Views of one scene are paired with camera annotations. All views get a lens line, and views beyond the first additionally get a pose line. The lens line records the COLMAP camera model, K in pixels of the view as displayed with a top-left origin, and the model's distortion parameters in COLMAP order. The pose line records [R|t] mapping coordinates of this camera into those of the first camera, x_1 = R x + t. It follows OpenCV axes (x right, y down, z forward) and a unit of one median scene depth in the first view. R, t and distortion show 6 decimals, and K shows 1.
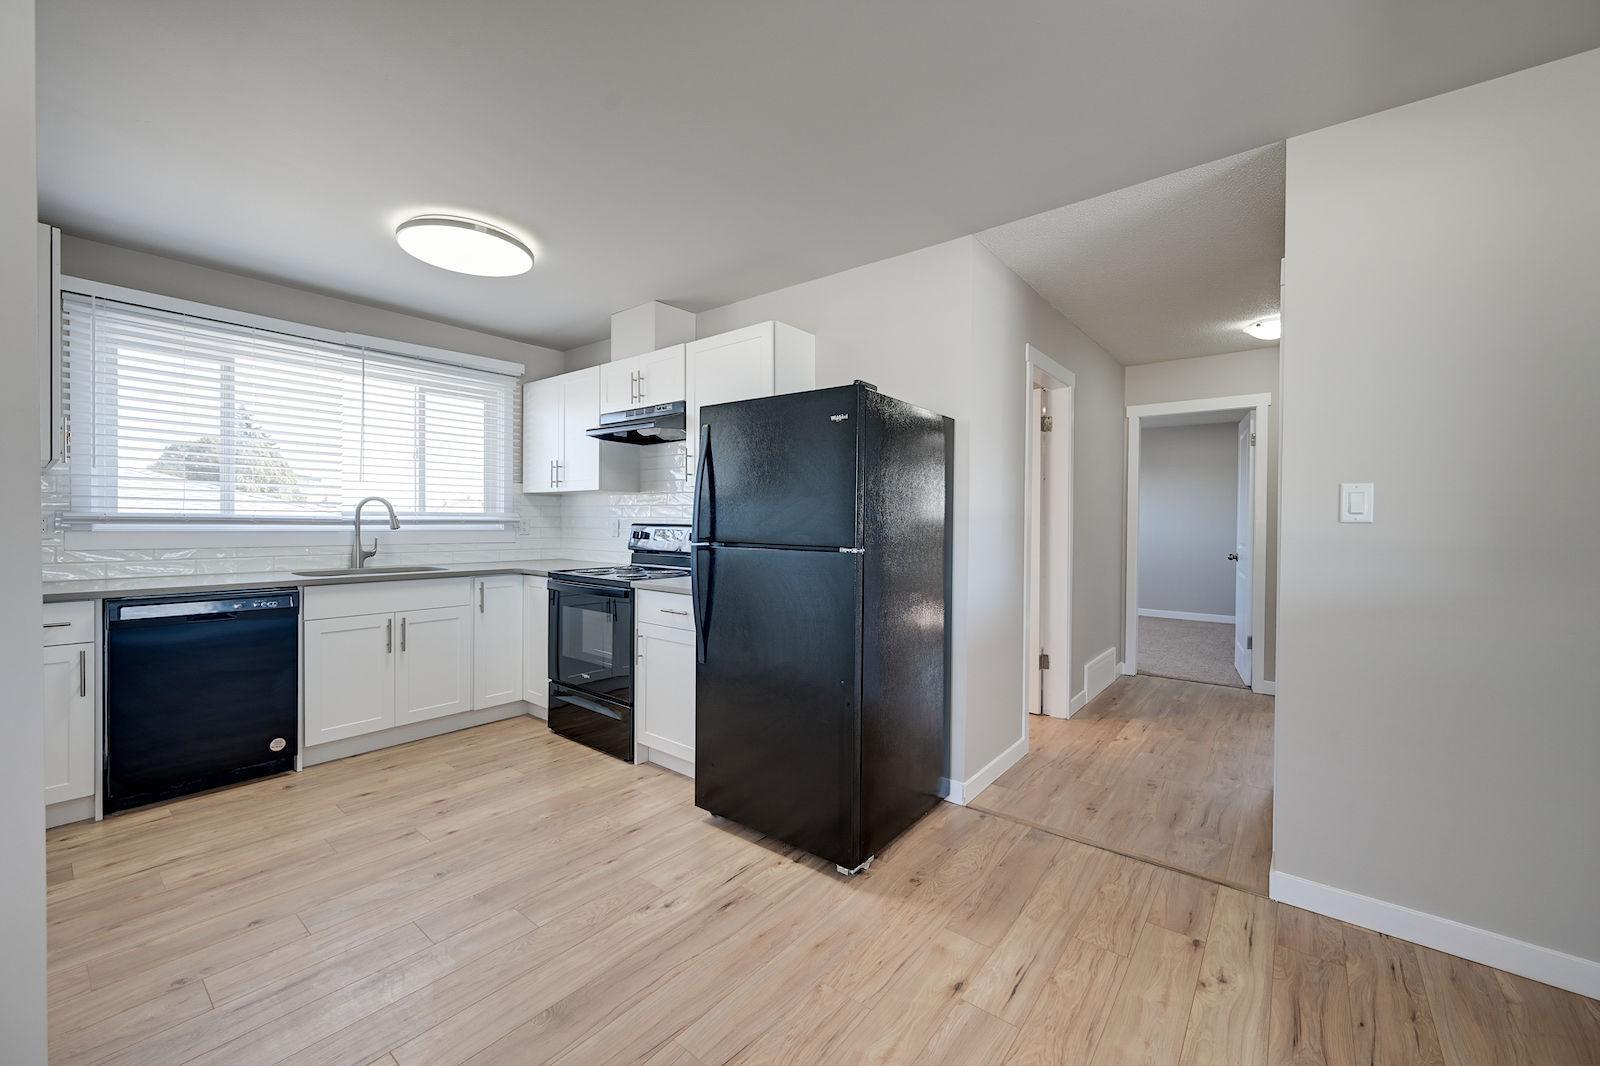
lens RADIAL K [[629.3, 0, 799.6], [0, 629.3, 525.3], [0, 0, 1]] dist [-0.001339, 0.000469]
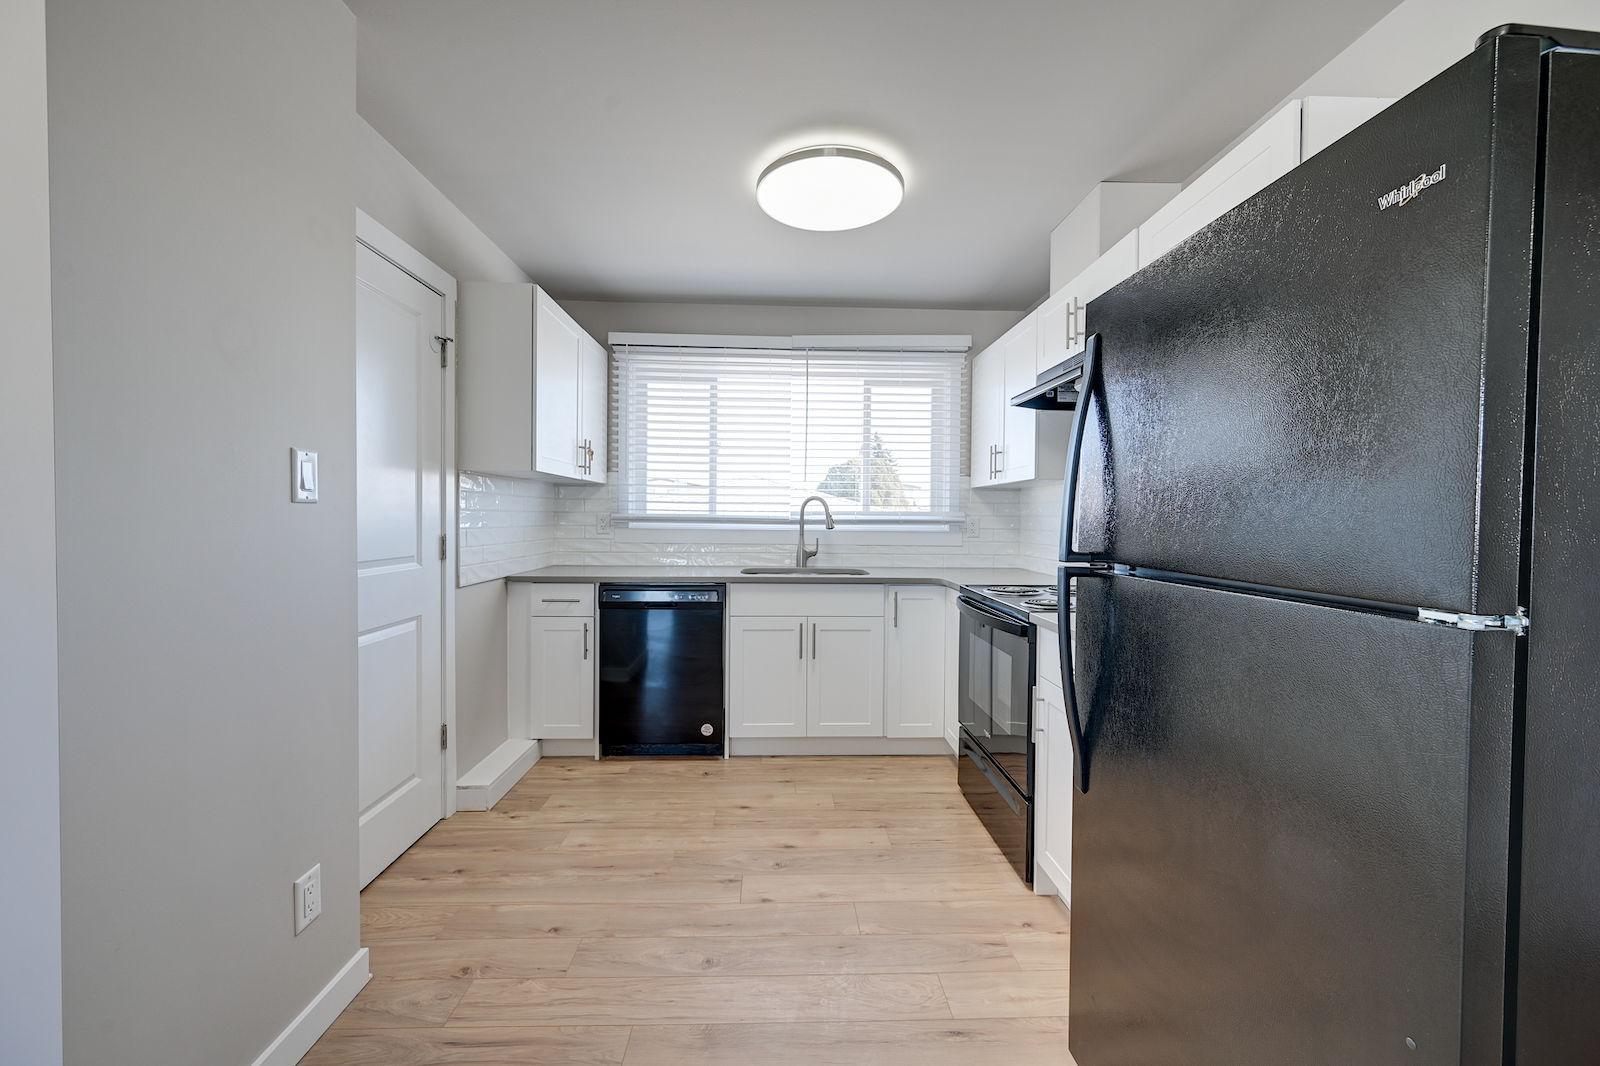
lens RADIAL K [[629.3, 0, 799.1], [0, 629.3, 528.5], [0, 0, 1]] dist [-0.001339, 0.000469]
pose [[0.653355, 0.010790, -0.756975, 0.062816], [-0.008026, 0.999941, 0.007326, -0.001712], [0.757009, 0.001289, 0.653403, 0.346577]]
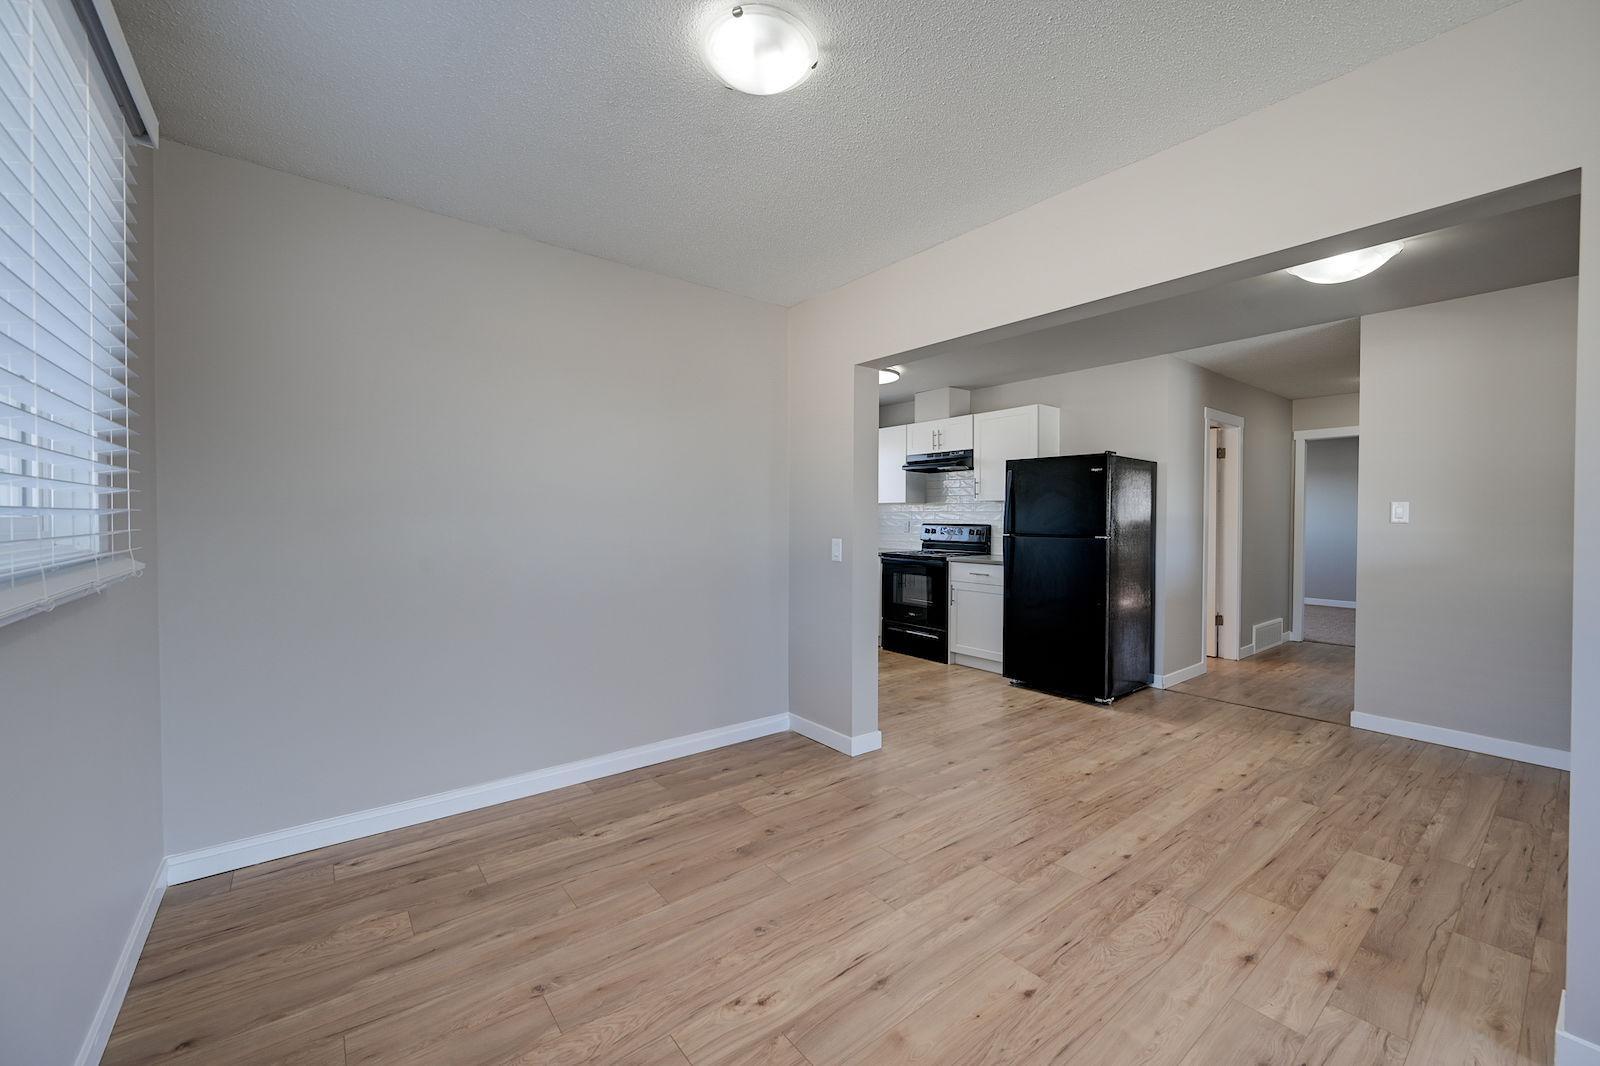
lens RADIAL K [[629.3, 0, 798.6], [0, 629.3, 526.0], [0, 0, 1]] dist [-0.001339, 0.000469]
pose [[0.973095, 0.000182, -0.230403, -0.236952], [0.000224, 0.999998, 0.001735, 0.000499], [0.230403, -0.001740, 0.973094, -0.683300]]
